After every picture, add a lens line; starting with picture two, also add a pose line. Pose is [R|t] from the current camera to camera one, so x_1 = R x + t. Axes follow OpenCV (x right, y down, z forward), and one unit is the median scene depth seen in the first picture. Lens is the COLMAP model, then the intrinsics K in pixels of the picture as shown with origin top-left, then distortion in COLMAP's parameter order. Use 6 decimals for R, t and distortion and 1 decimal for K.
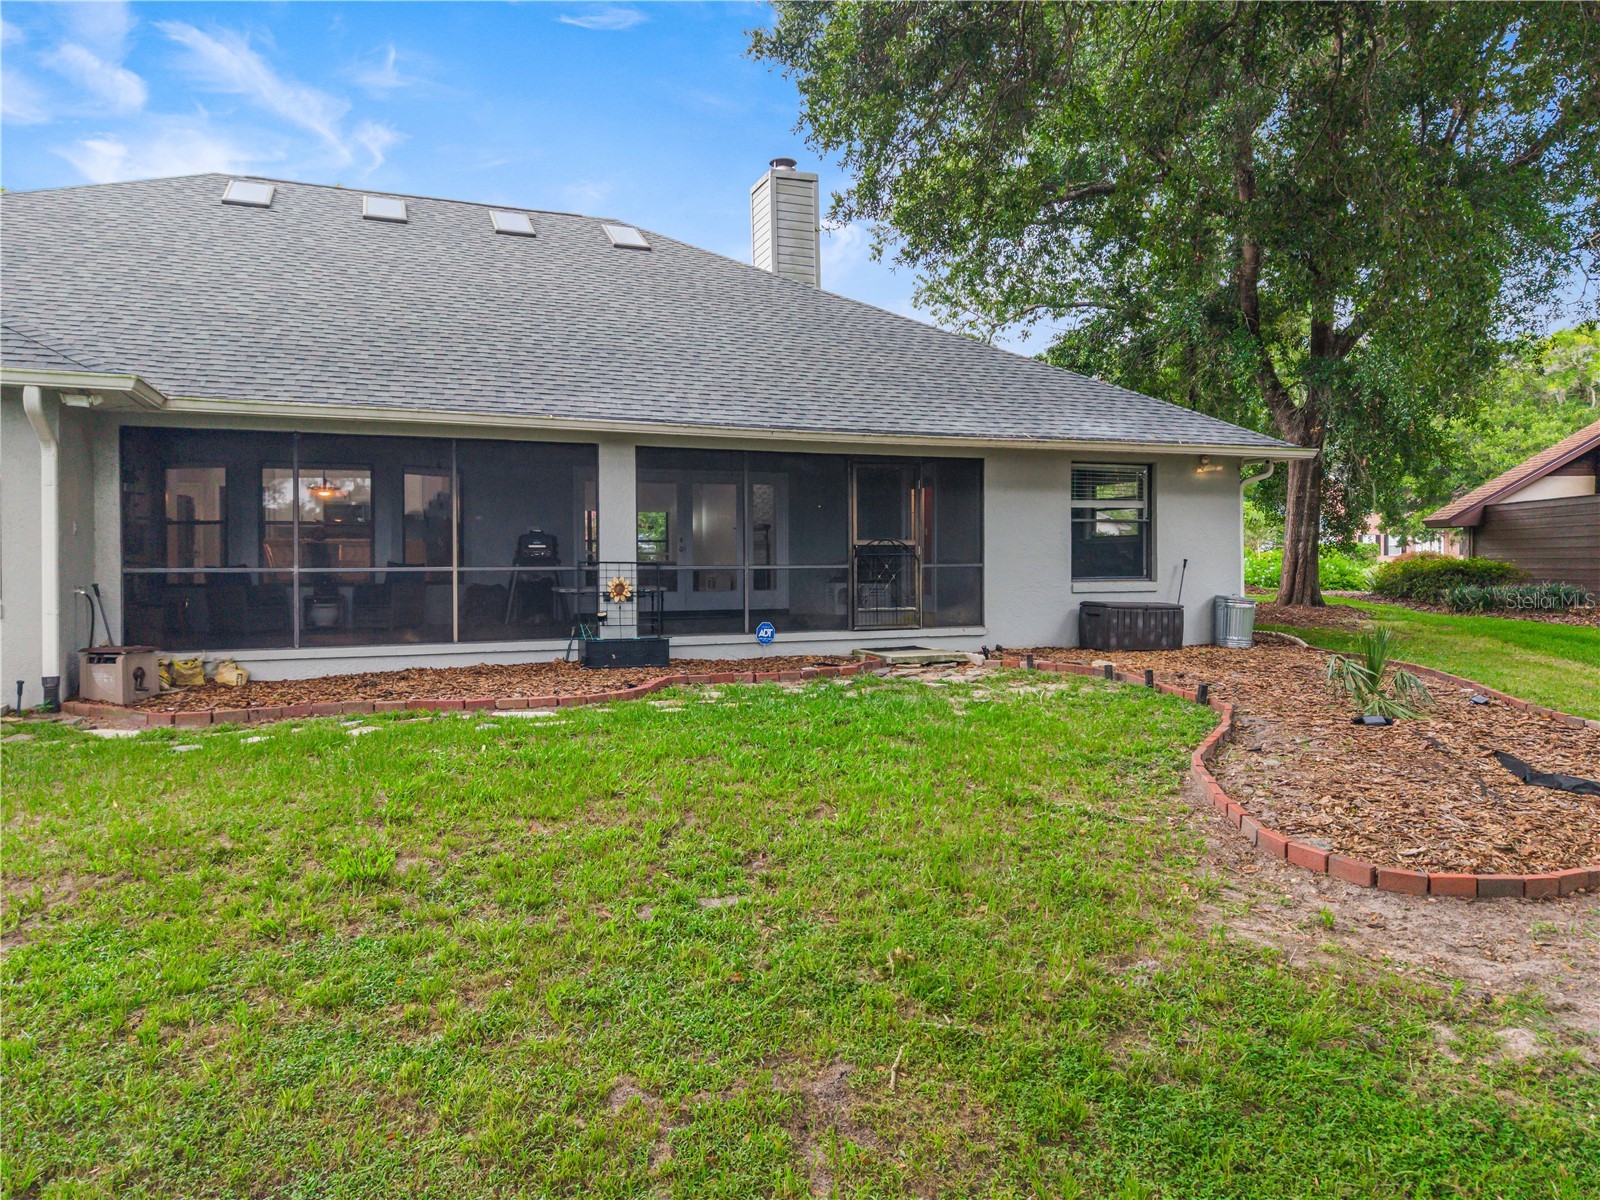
lens RADIAL K [[1108.8, 0, 830.0], [0, 1108.8, 576.7], [0, 0, 1]] dist [0.058278, -0.082387]
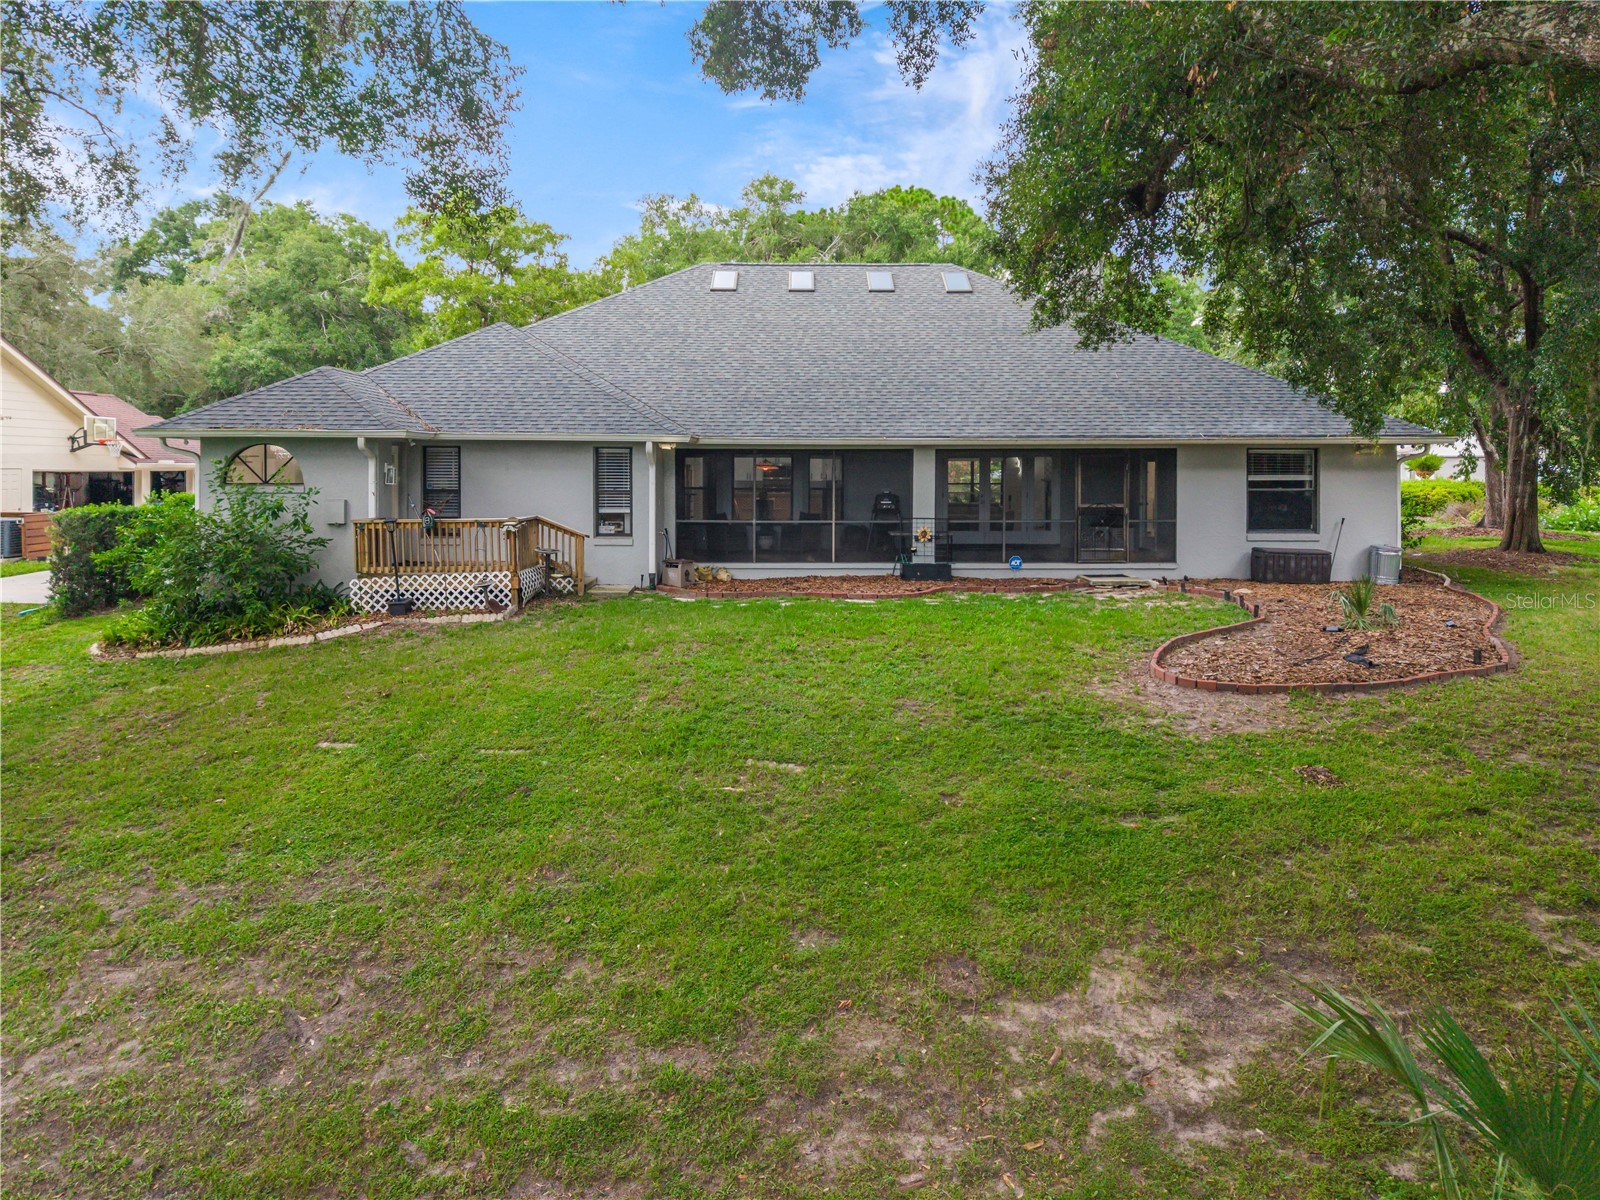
lens RADIAL K [[1108.8, 0, 830.0], [0, 1108.8, 576.7], [0, 0, 1]] dist [0.058278, -0.082387]
pose [[0.937571, 0.040645, -0.345410, 0.261670], [-0.013604, 0.996674, 0.080354, -0.057964], [0.347527, -0.070639, 0.935005, -0.635907]]
